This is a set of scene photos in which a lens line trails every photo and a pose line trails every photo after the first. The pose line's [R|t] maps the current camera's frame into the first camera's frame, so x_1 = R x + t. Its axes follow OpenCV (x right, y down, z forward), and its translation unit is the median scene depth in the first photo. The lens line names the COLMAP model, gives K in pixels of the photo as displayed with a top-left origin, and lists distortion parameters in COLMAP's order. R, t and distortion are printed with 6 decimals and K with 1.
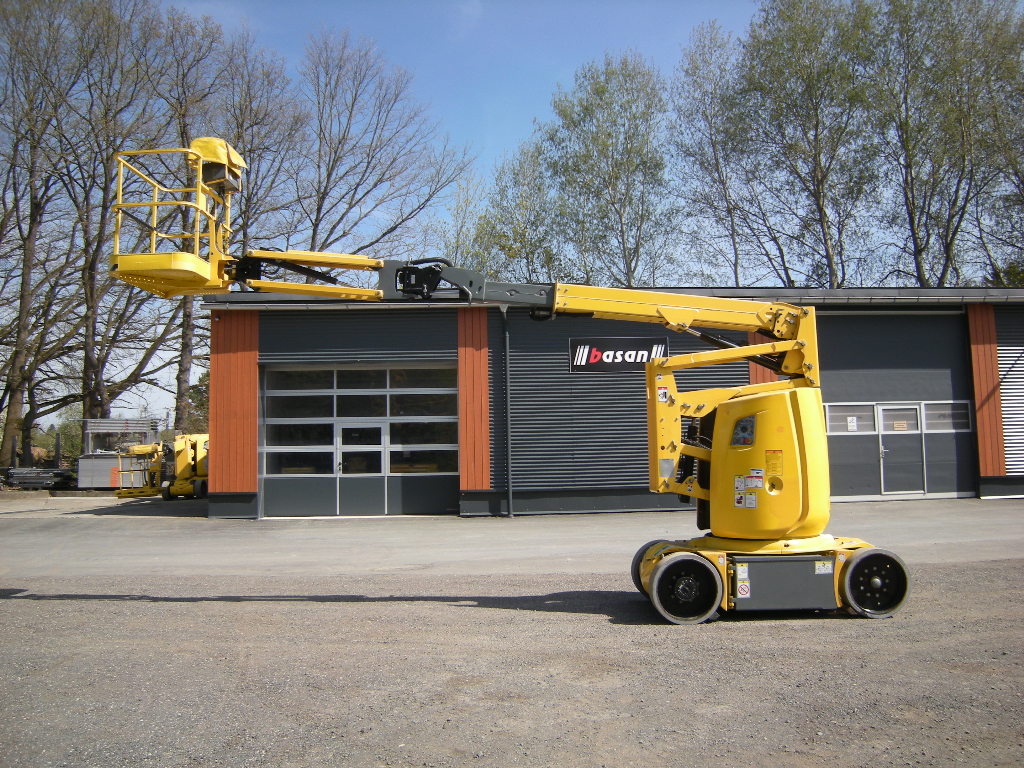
lens RADIAL K [[858.1, 0, 516.2], [0, 858.1, 382.0], [0, 0, 1]] dist [-0.122277, 0.056731]
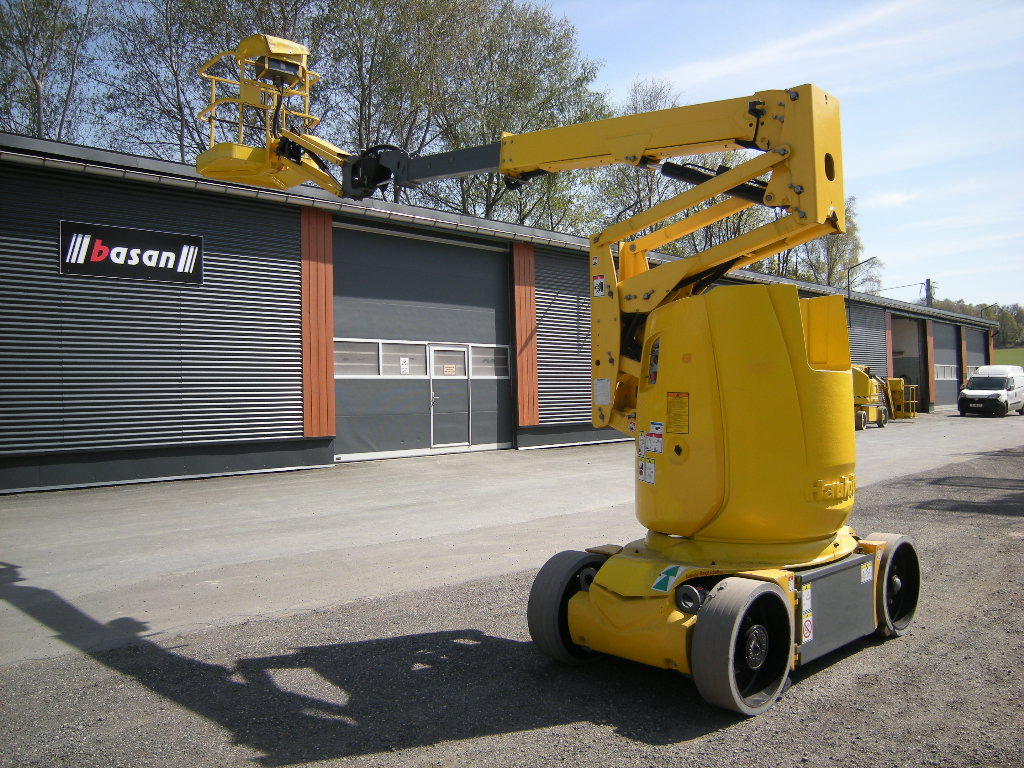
lens RADIAL K [[858.1, 0, 507.3], [0, 858.1, 381.0], [0, 0, 1]] dist [-0.122277, 0.056731]
pose [[0.731434, 0.016710, 0.681708, -0.116345], [-0.057739, 0.997627, 0.037497, 0.027217], [-0.679464, -0.066788, 0.730663, 0.302906]]
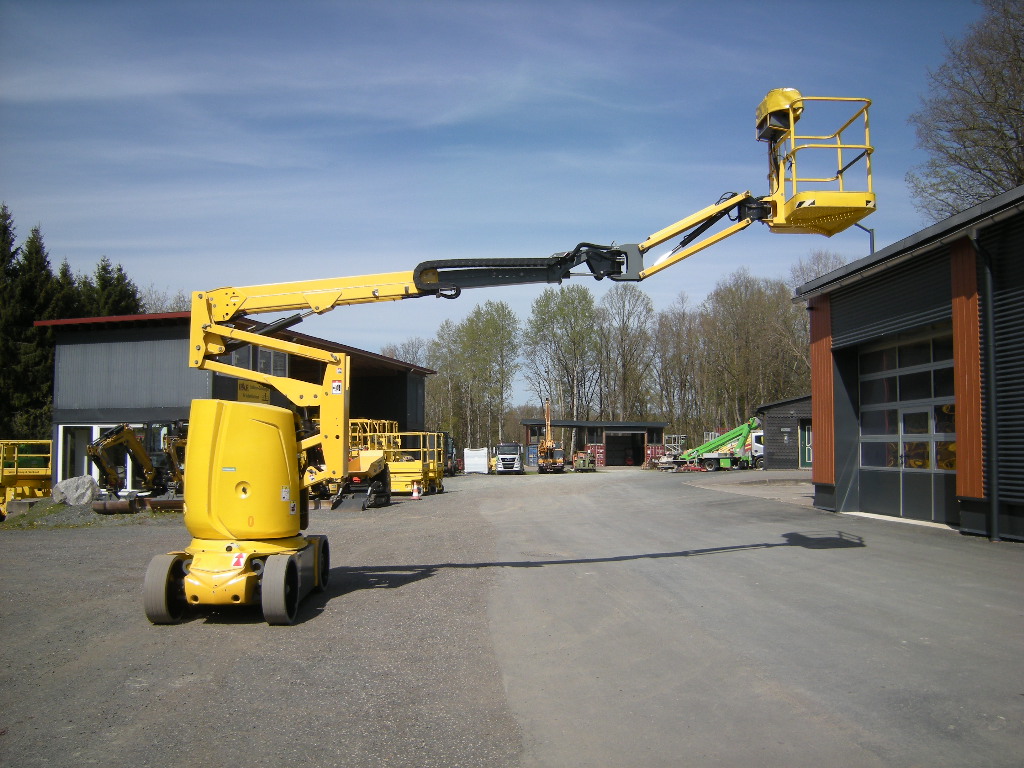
lens RADIAL K [[858.1, 0, 514.6], [0, 858.1, 390.0], [0, 0, 1]] dist [-0.122277, 0.056731]
pose [[0.036869, -0.051165, -0.998009, 0.618458], [0.090547, 0.994751, -0.047653, 0.035385], [0.995210, -0.088610, 0.041308, 0.587859]]
